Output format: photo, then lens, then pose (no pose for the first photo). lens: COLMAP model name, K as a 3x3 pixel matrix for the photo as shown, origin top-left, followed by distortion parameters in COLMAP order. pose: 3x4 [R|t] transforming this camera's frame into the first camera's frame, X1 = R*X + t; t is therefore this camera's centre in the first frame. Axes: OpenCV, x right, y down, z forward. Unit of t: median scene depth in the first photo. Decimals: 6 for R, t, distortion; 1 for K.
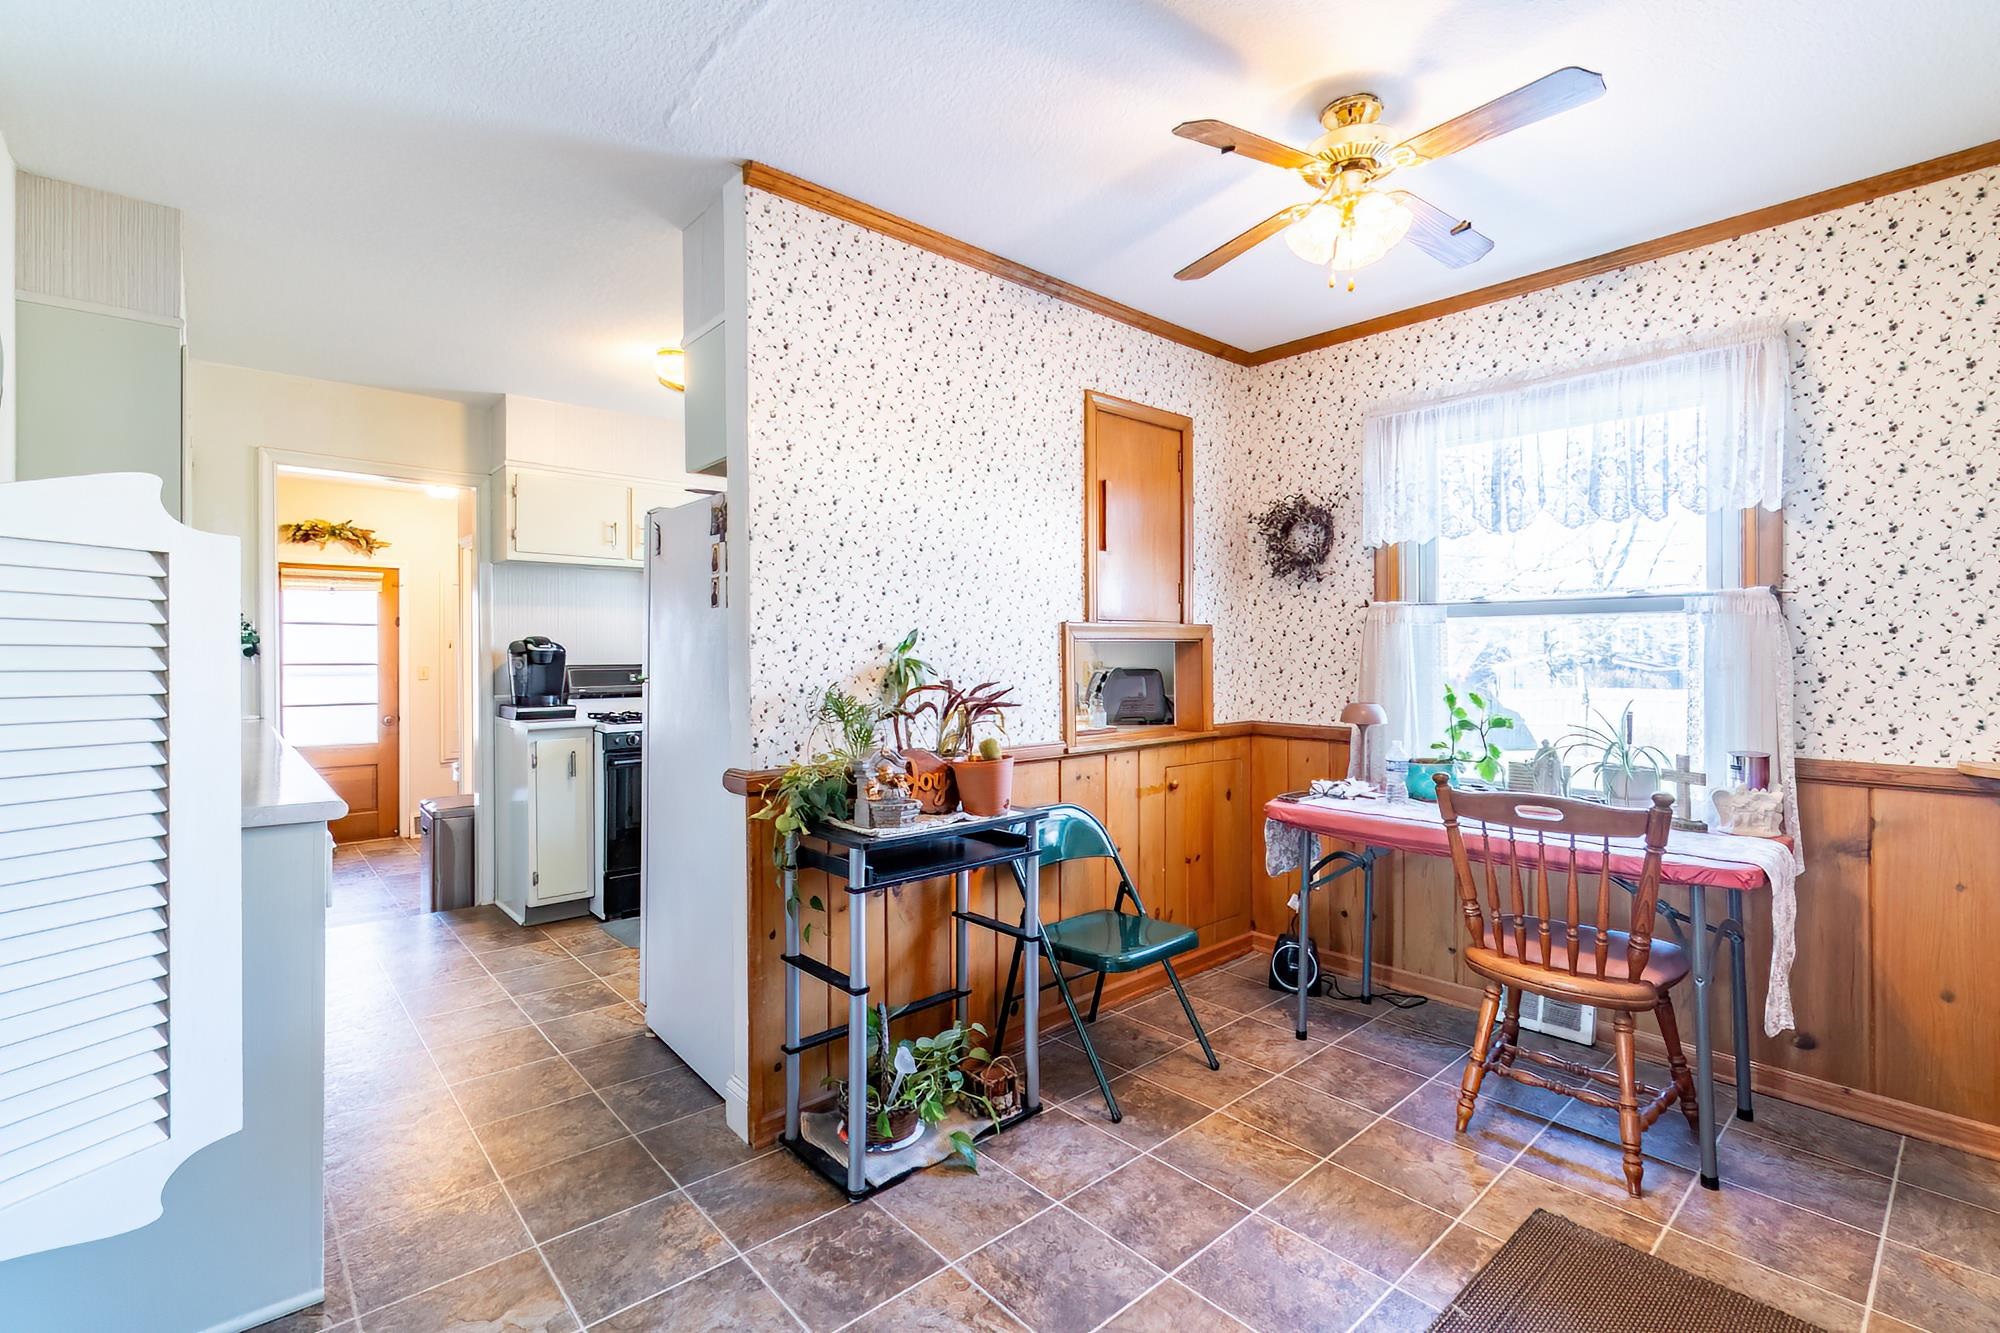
lens RADIAL K [[894.4, 0, 989.4], [0, 894.4, 659.5], [0, 0, 1]] dist [0.000023, -0.000279]
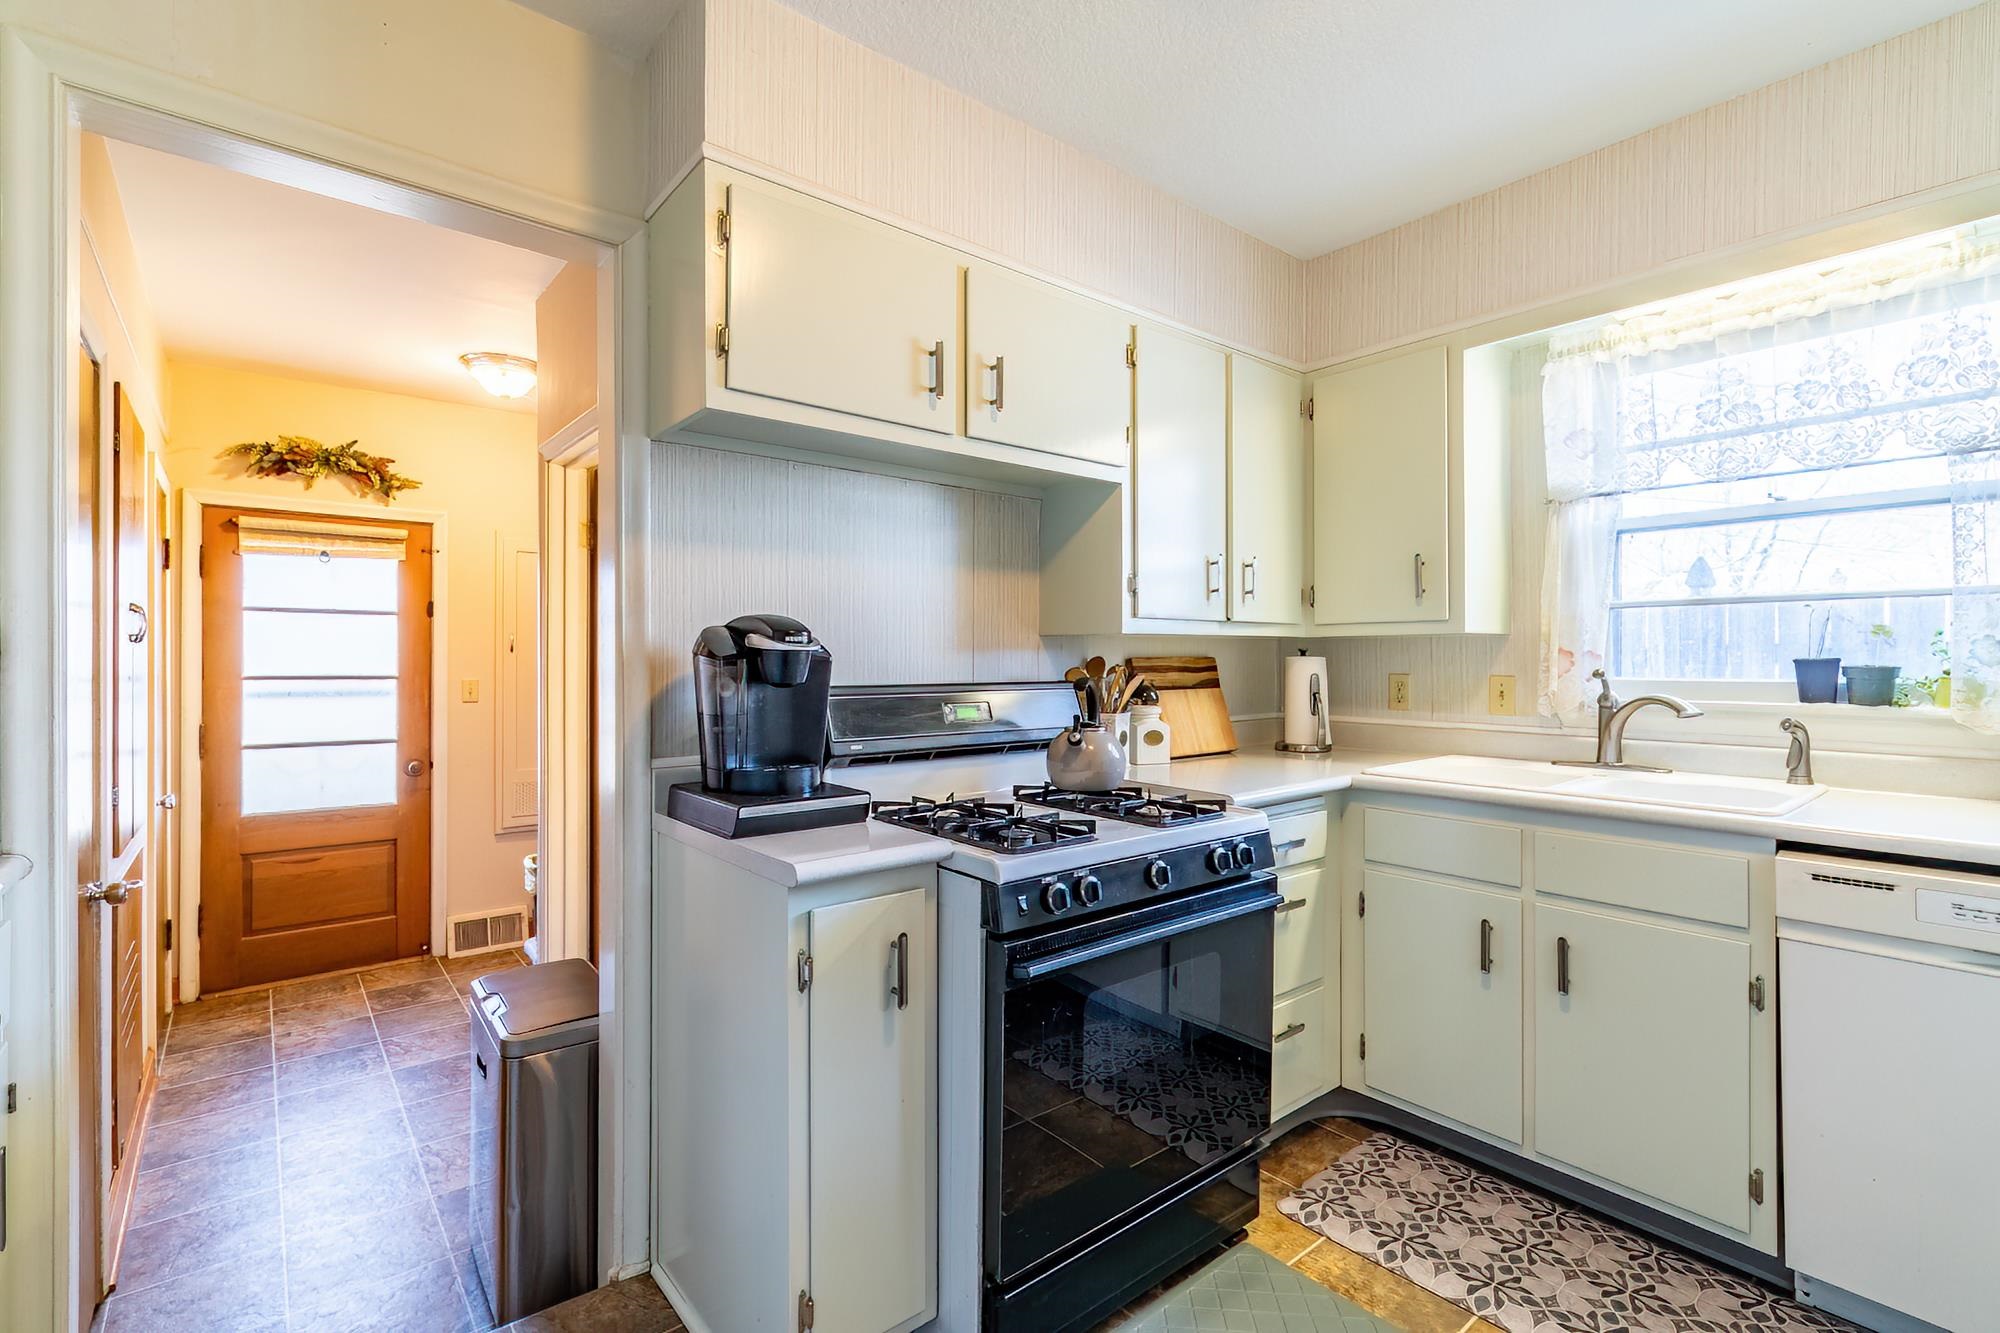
lens RADIAL K [[894.4, 0, 989.4], [0, 894.4, 659.5], [0, 0, 1]] dist [0.000023, -0.000279]
pose [[0.999529, 0.001089, -0.030677, -0.270988], [-0.001372, 0.999957, -0.009205, -0.002016], [0.030666, 0.009242, 0.999487, 0.417163]]
